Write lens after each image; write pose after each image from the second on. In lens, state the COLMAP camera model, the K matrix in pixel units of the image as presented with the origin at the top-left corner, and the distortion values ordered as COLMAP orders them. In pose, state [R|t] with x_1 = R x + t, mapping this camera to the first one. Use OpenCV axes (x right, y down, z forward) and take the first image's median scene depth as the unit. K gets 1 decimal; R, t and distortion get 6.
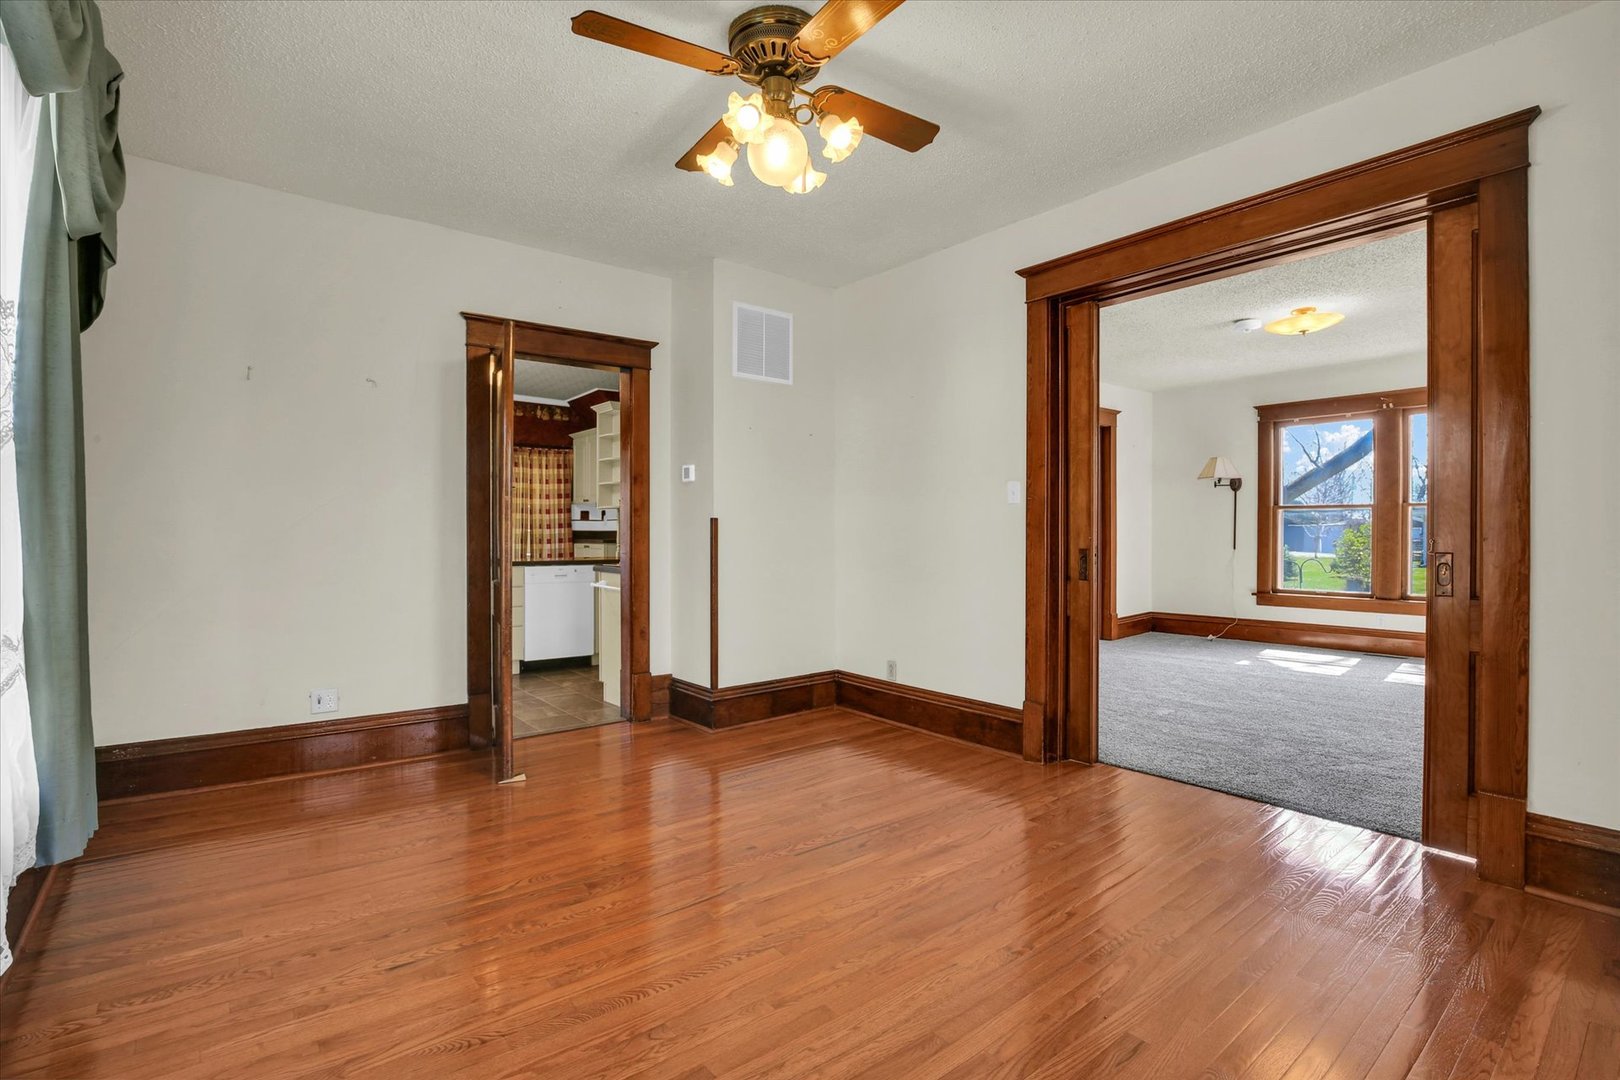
lens RADIAL K [[761.9, 0, 811.4], [0, 761.9, 537.5], [0, 0, 1]] dist [-0.039406, 0.006868]
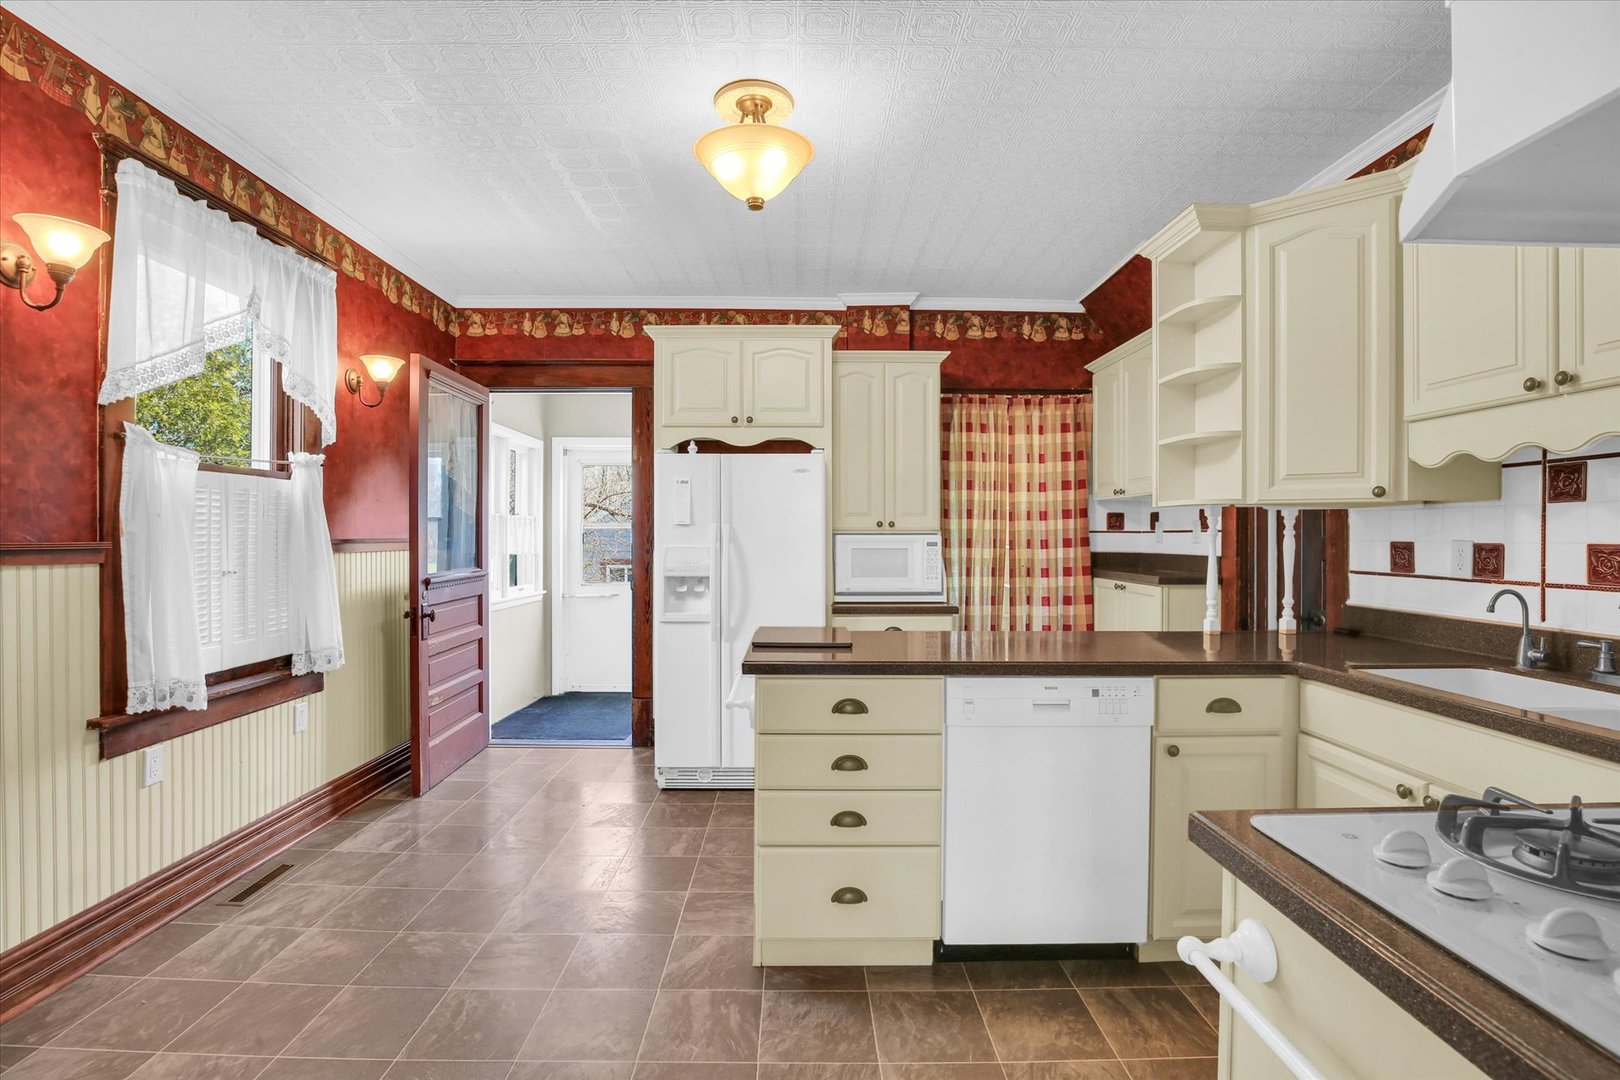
lens RADIAL K [[761.9, 0, 799.3], [0, 761.9, 549.6], [0, 0, 1]] dist [-0.039406, 0.006868]
pose [[0.780696, 0.010780, -0.624818, -0.151213], [-0.001666, 0.999884, 0.015170, -0.018480], [0.624909, -0.010802, 0.780623, 0.484952]]
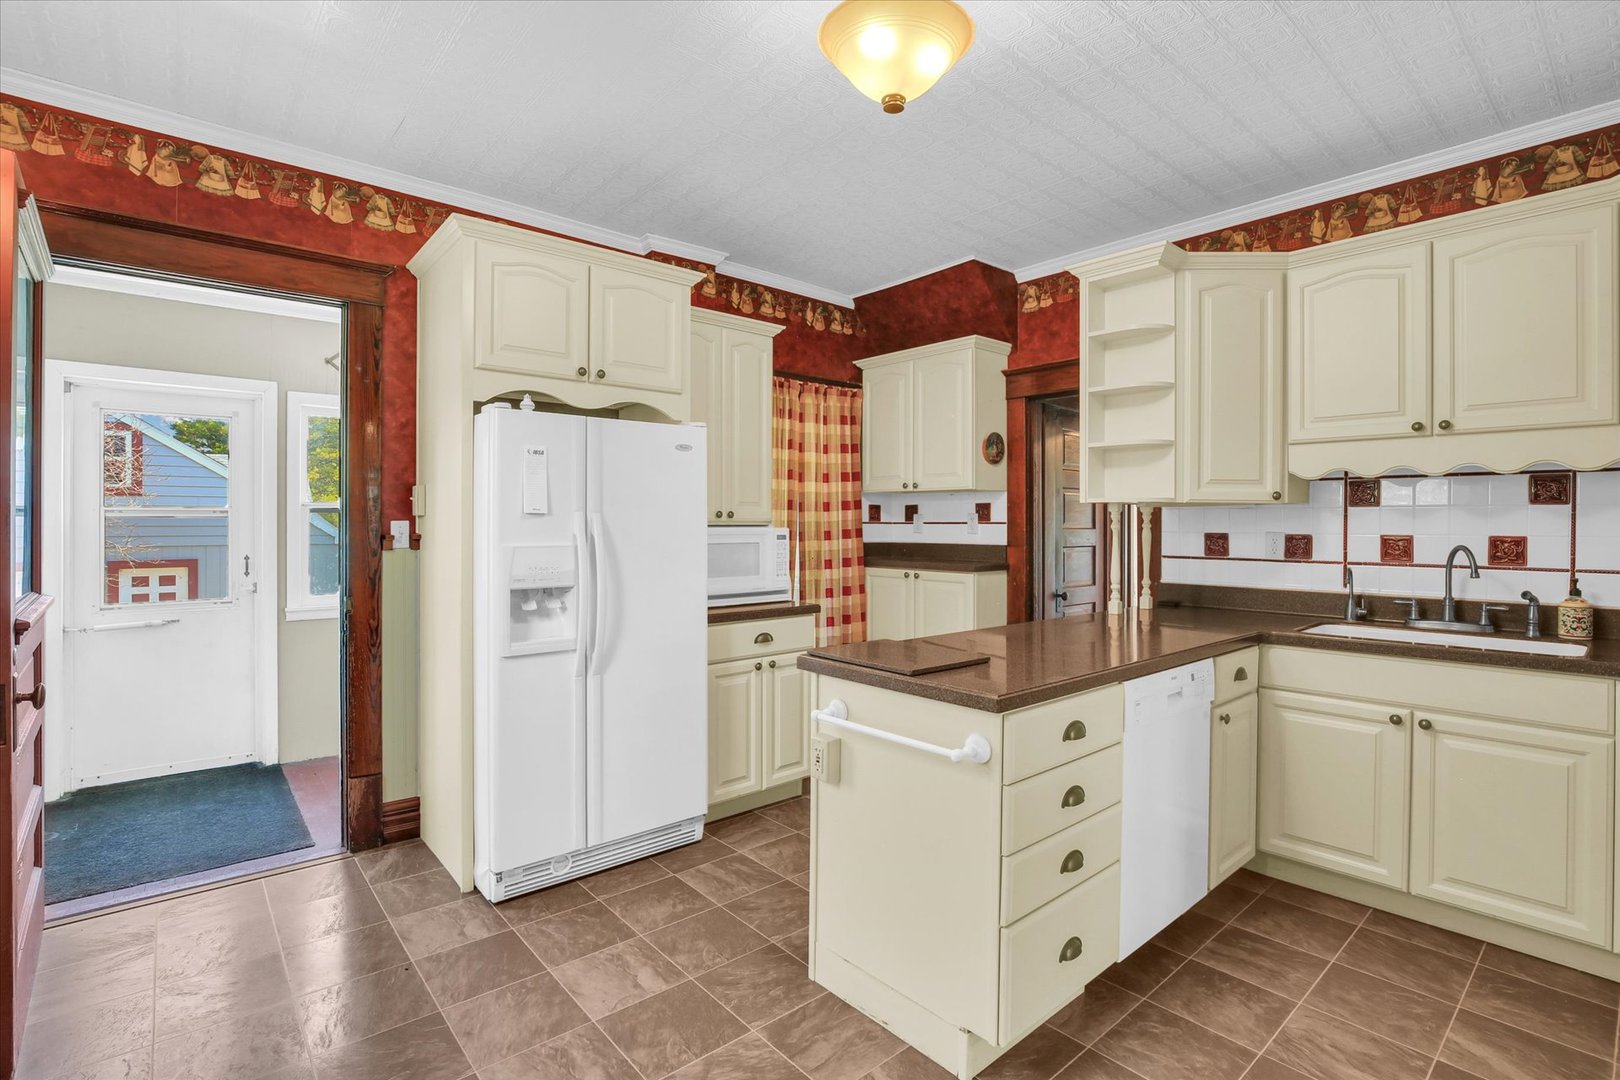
lens RADIAL K [[761.9, 0, 801.6], [0, 761.9, 536.1], [0, 0, 1]] dist [-0.039406, 0.006868]
pose [[0.999399, -0.000265, 0.034655, -0.381613], [-0.000206, 0.999908, 0.013590, -0.021234], [-0.034655, -0.013589, 0.999307, 0.478923]]
